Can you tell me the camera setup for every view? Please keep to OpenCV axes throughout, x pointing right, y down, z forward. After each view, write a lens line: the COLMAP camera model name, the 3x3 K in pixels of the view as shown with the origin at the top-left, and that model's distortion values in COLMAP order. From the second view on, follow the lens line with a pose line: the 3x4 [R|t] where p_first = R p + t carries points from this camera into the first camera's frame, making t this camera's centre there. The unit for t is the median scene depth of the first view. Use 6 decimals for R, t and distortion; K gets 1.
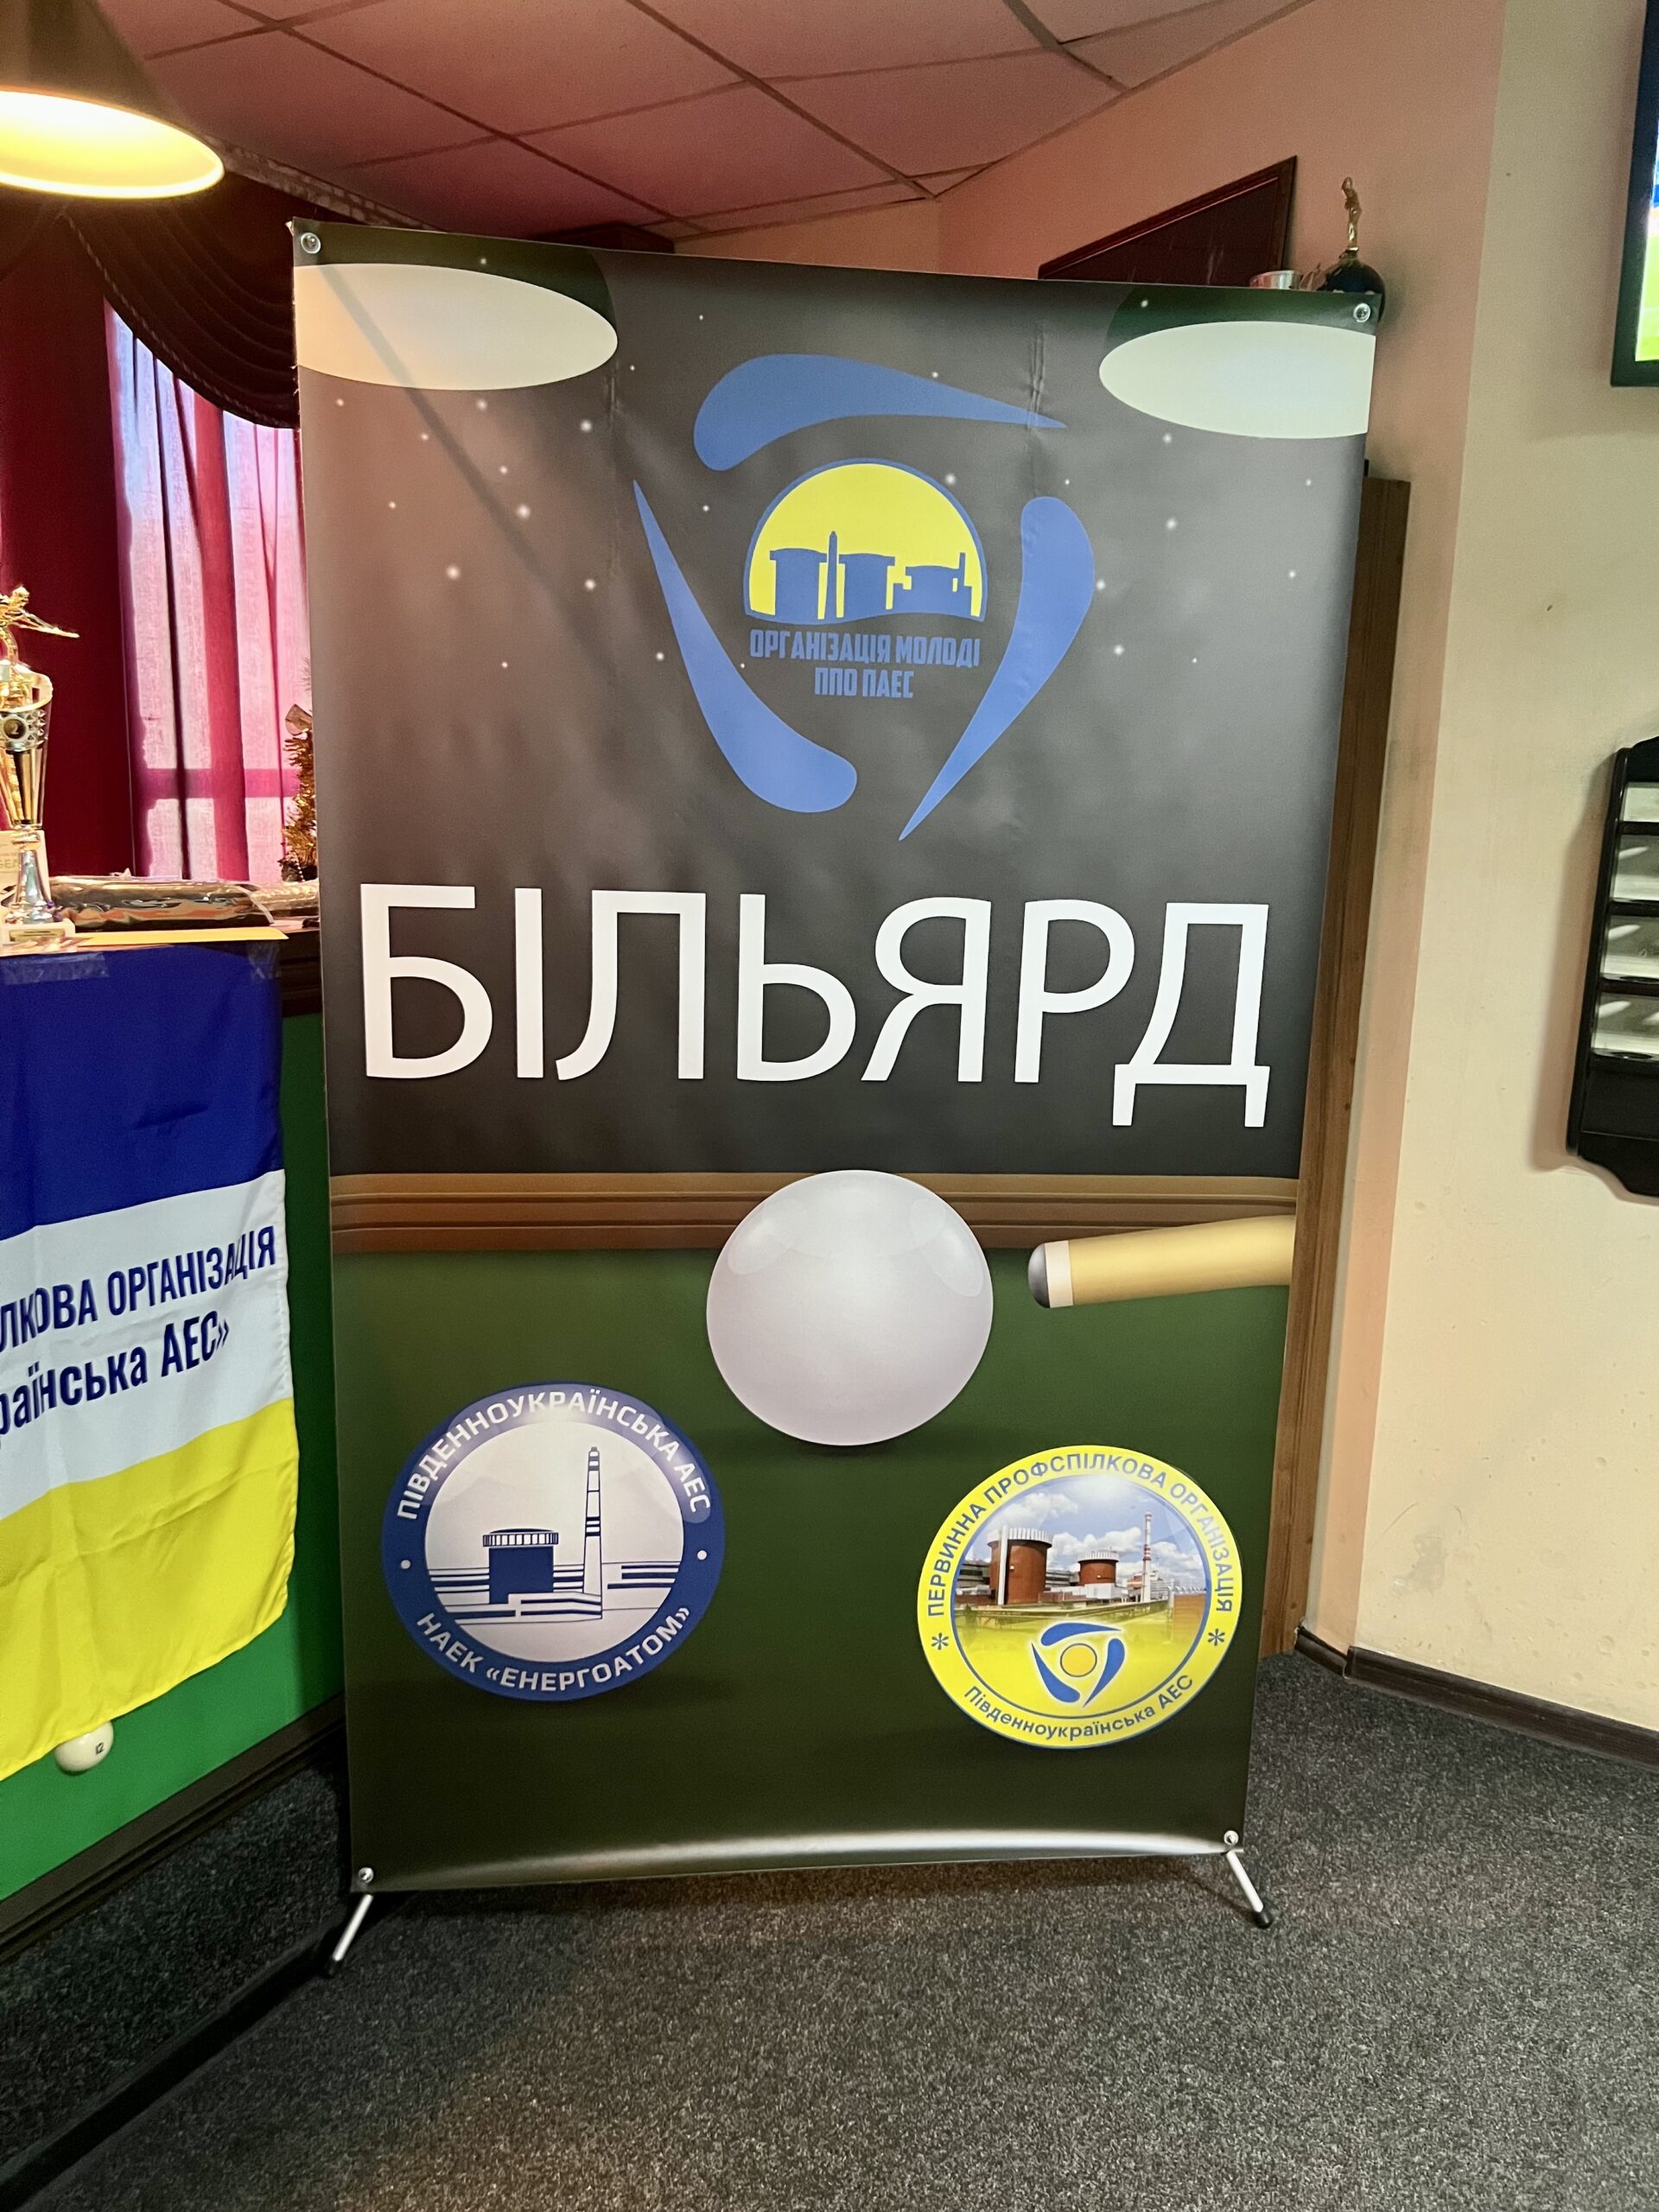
lens RADIAL K [[1626.0, 0, 828.4], [0, 1626.0, 1092.3], [0, 0, 1]] dist [0.111605, -0.184720]
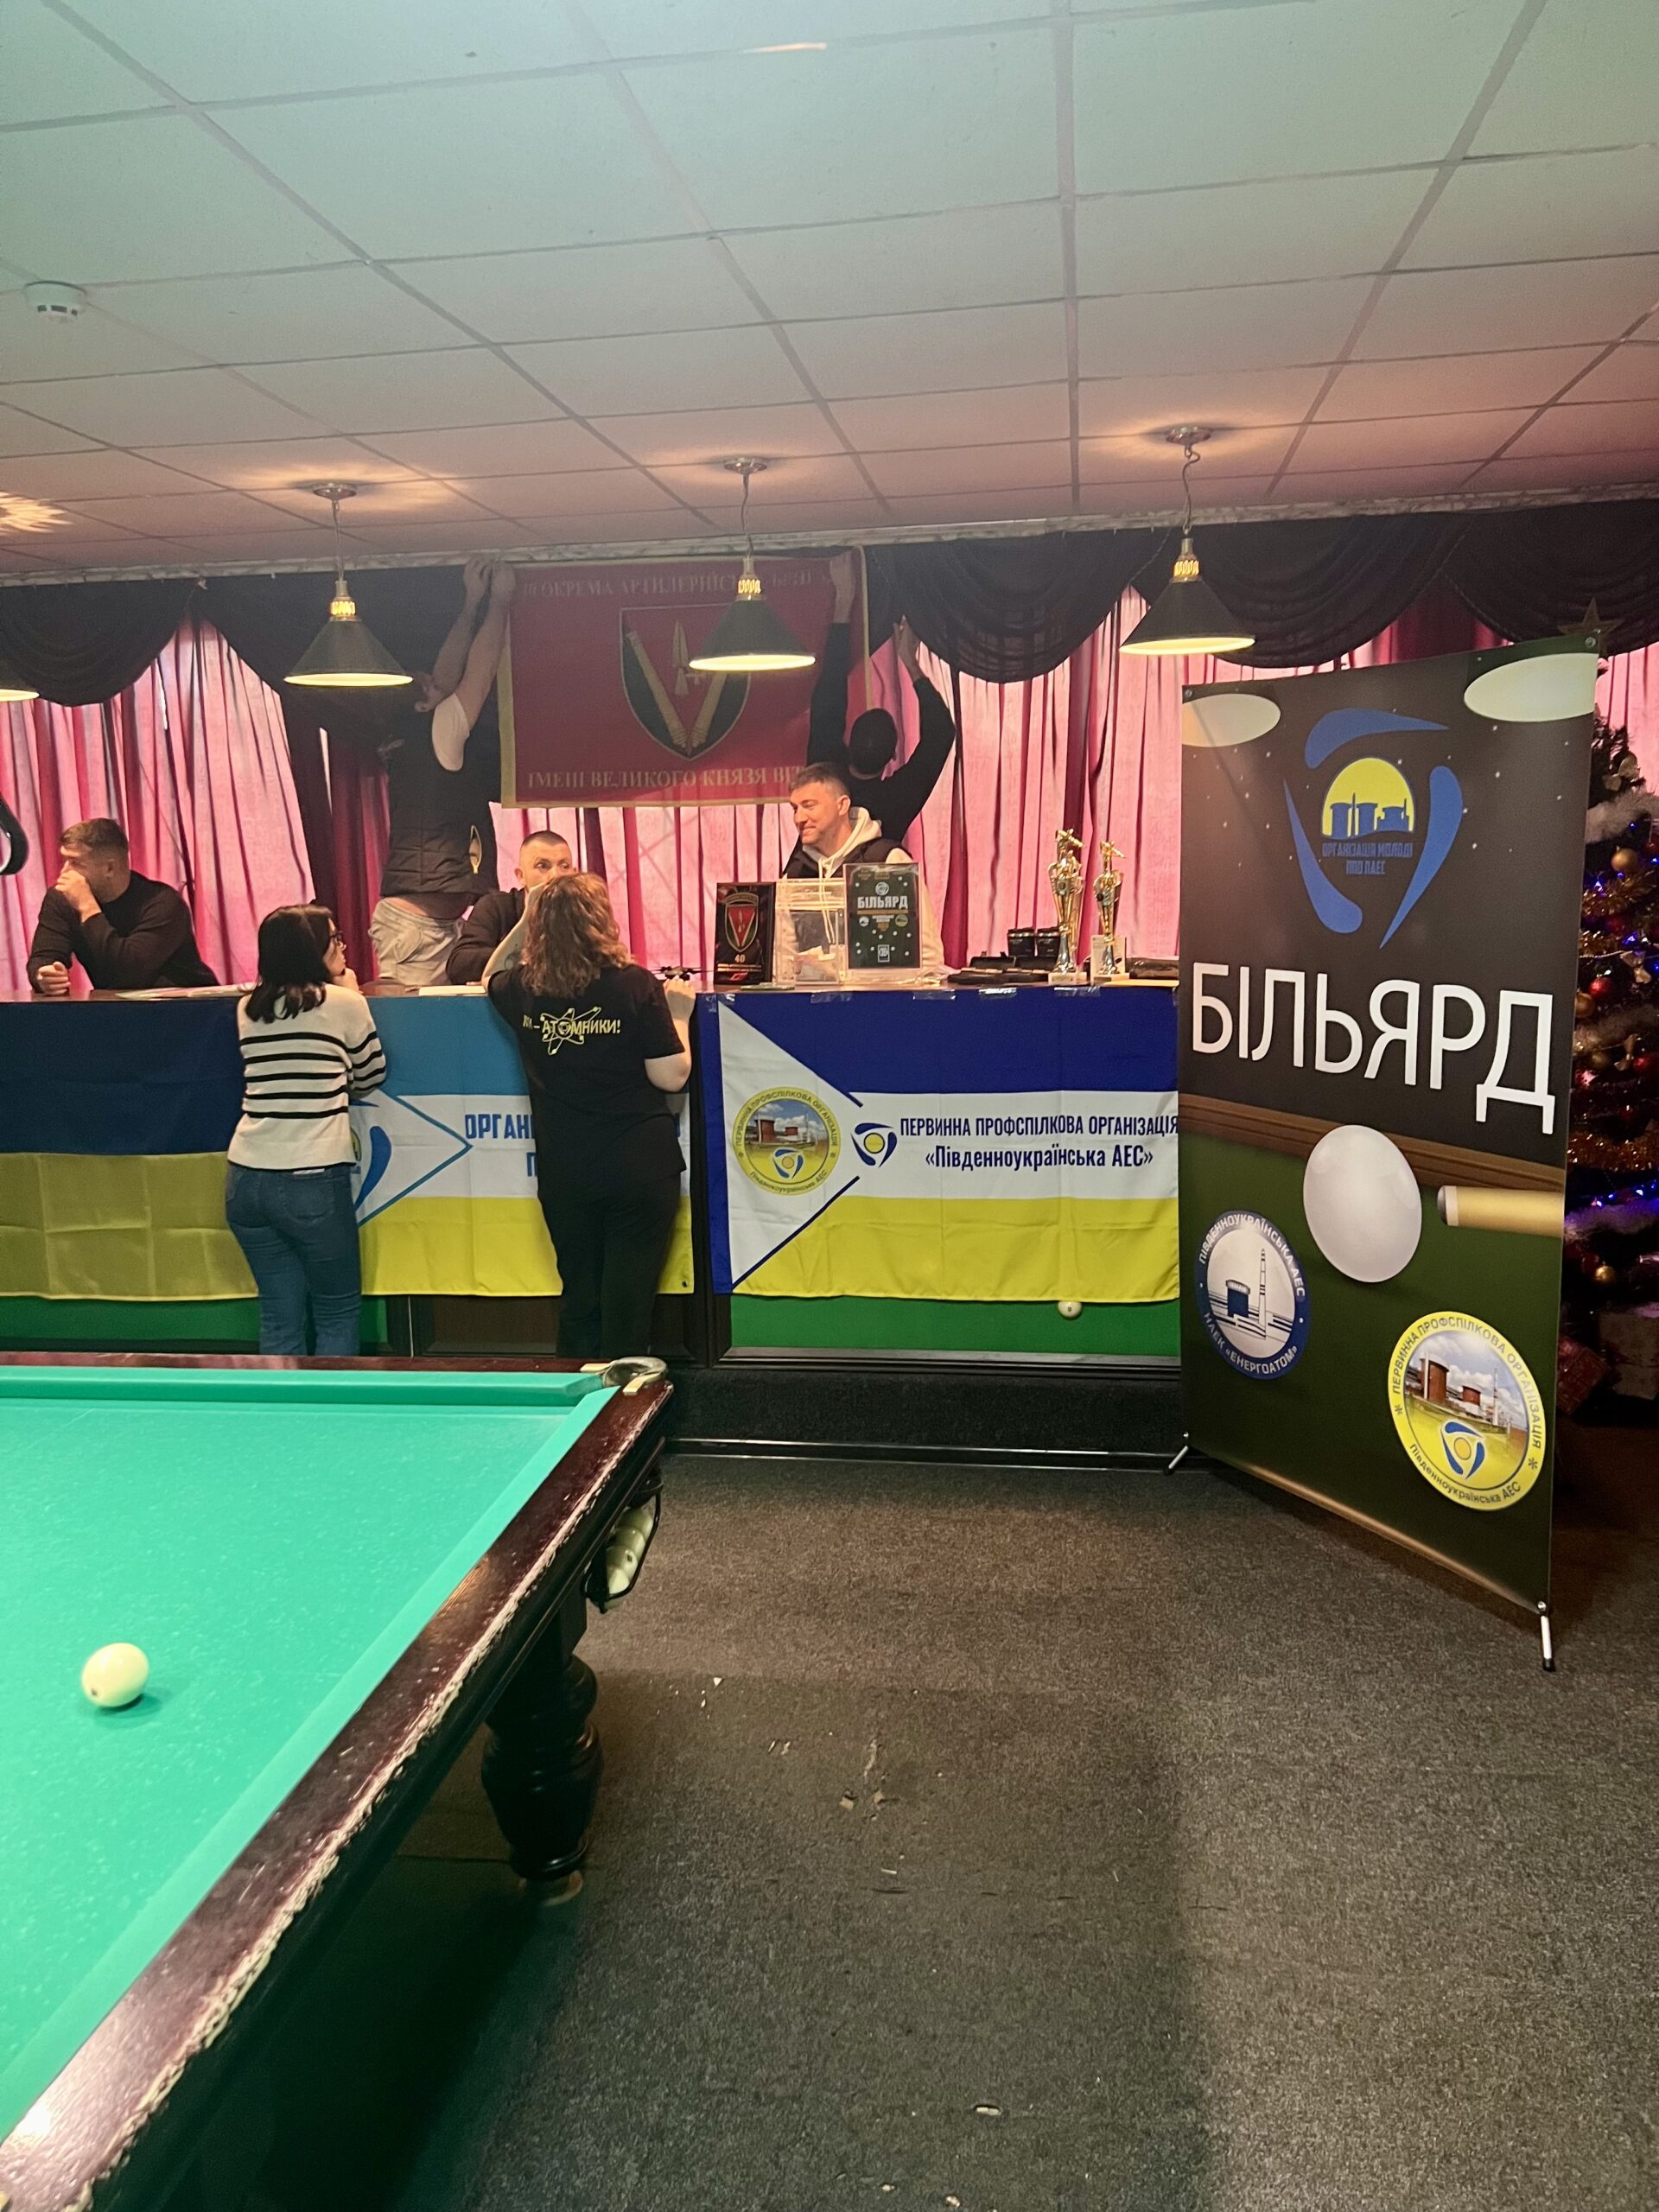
lens RADIAL K [[1657.6, 0, 829.5], [0, 1657.6, 1121.8], [0, 0, 1]] dist [0.121426, -0.153571]
pose [[0.361545, 0.125659, -0.923848, 1.592114], [-0.147084, 0.986156, 0.076573, -0.013626], [0.920680, 0.108198, 0.375022, -0.273922]]
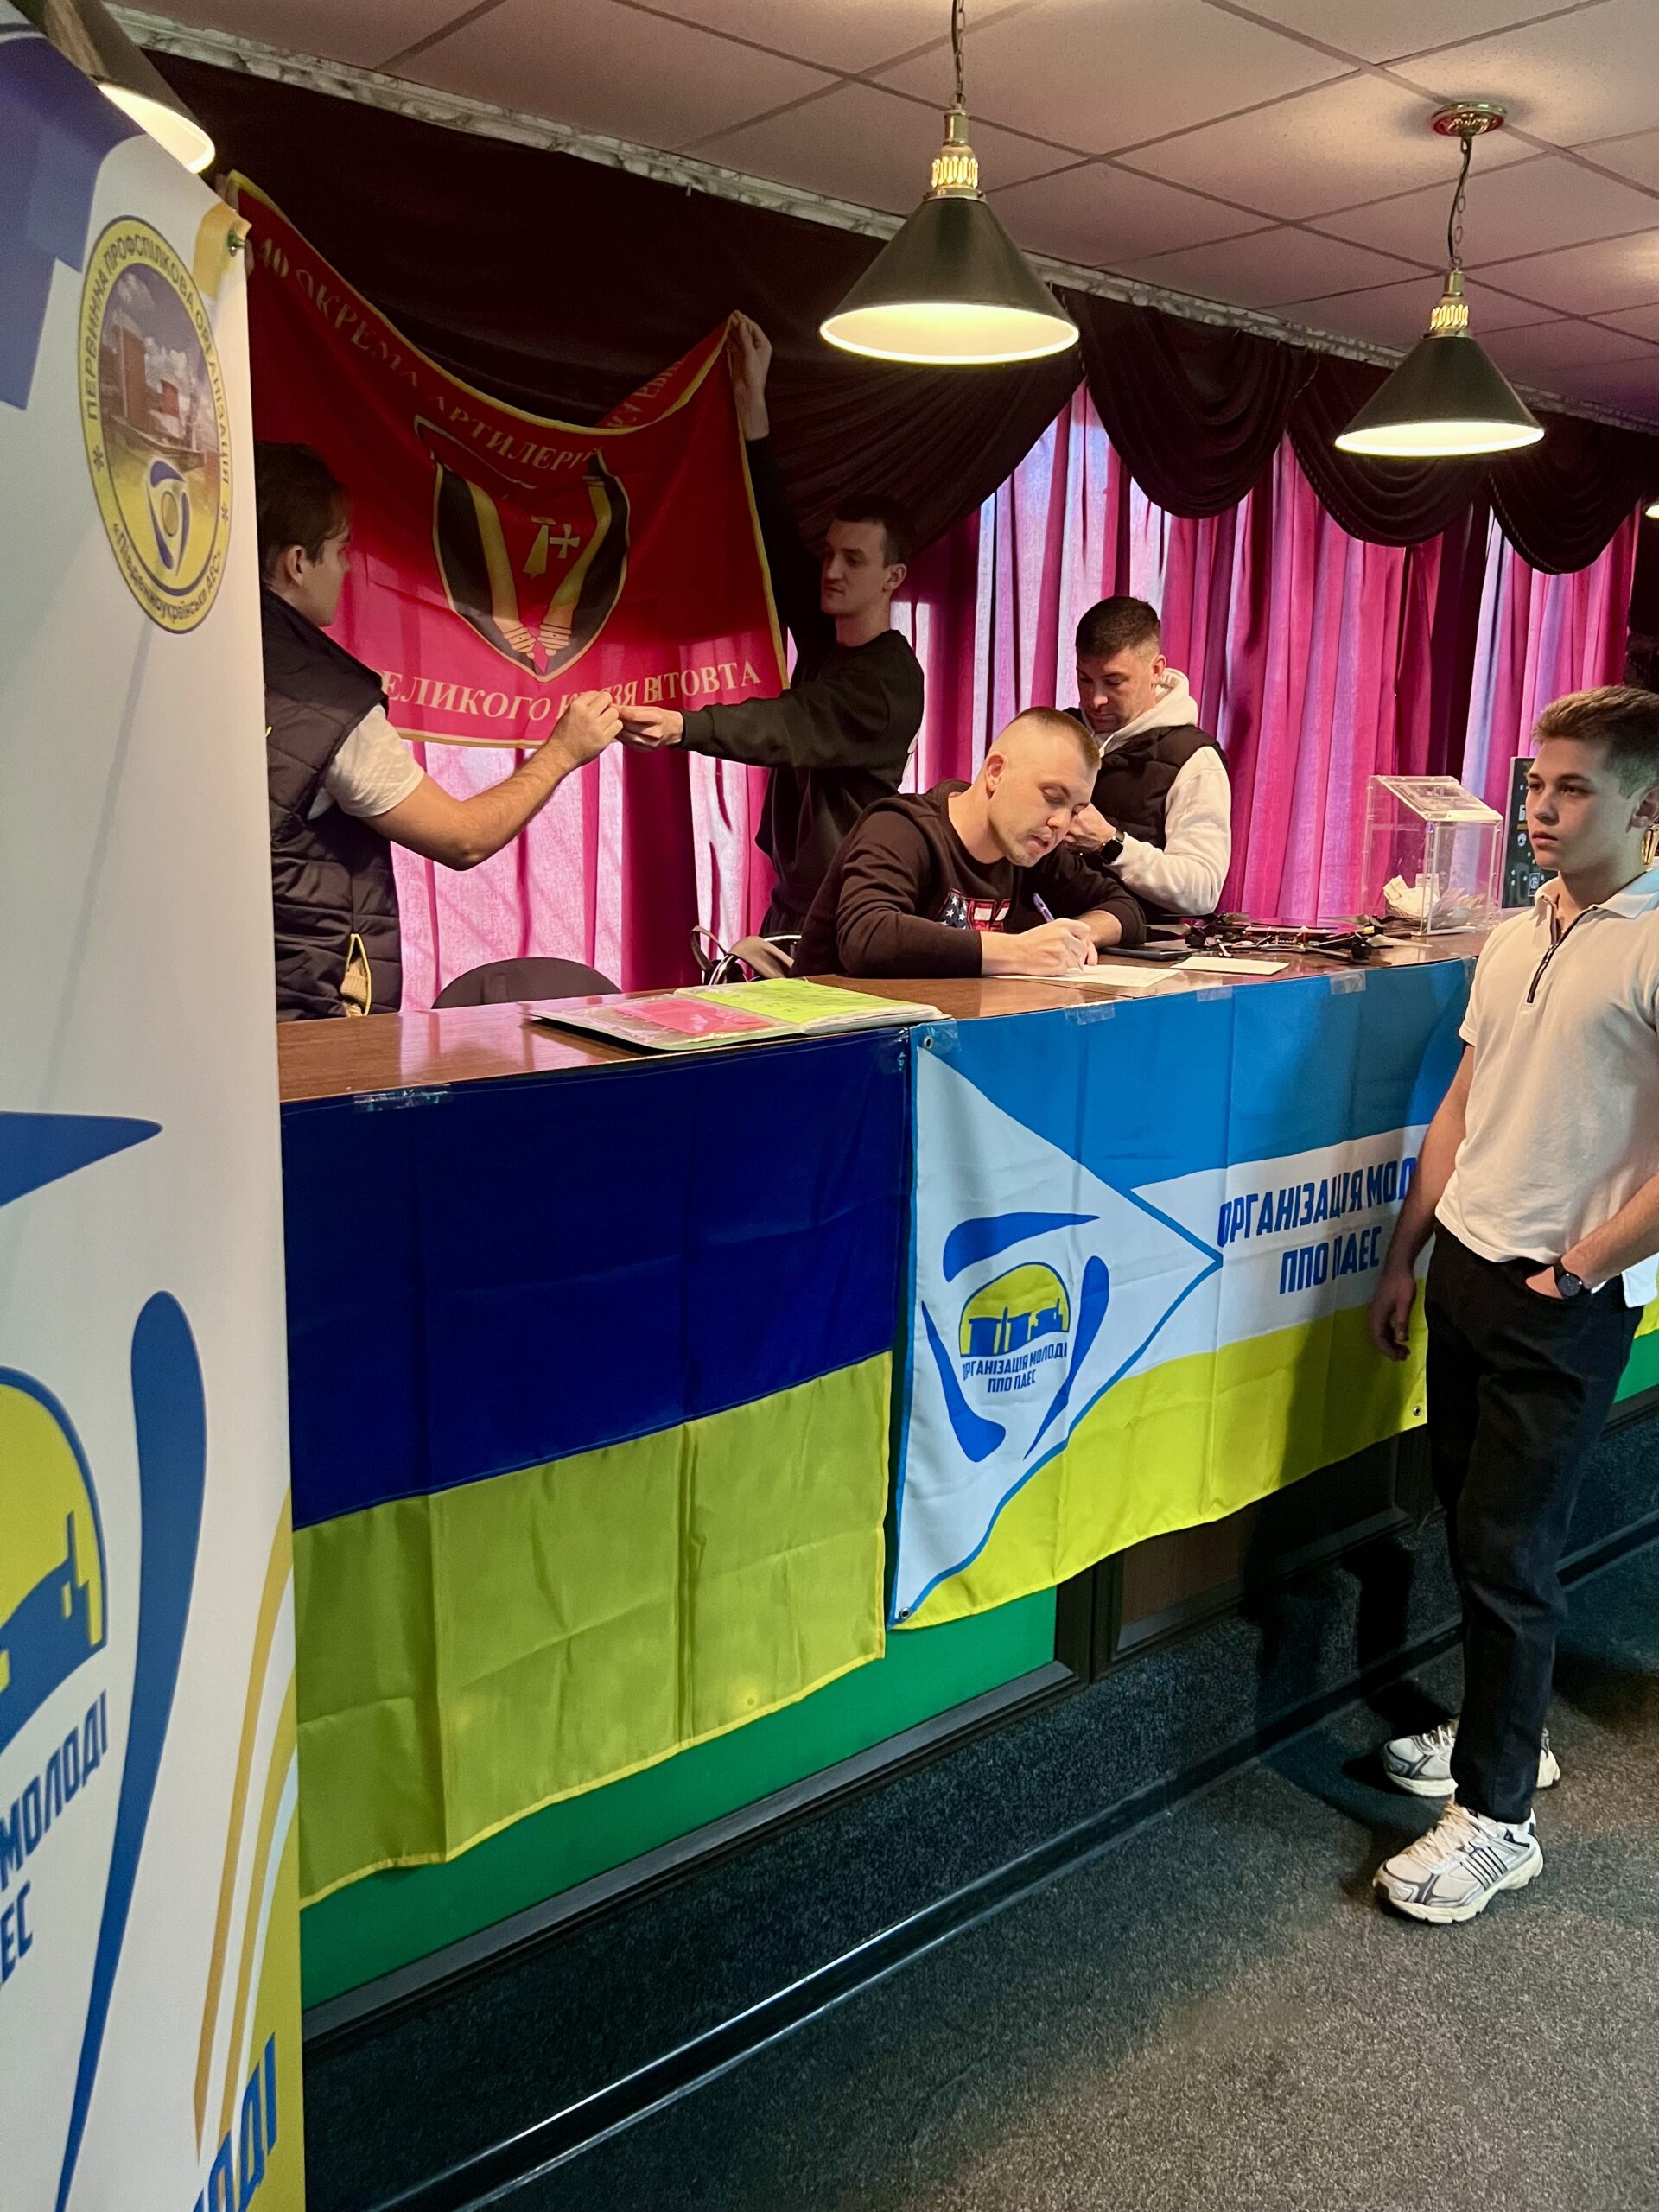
lens RADIAL K [[1659.4, 0, 836.9], [0, 1659.4, 1083.4], [0, 0, 1]] dist [0.058656, -0.052589]
pose [[0.933448, 0.077785, -0.350177, -0.686763], [-0.075992, 0.996930, 0.018882, 0.144799], [0.350571, 0.008985, 0.936493, -1.194602]]
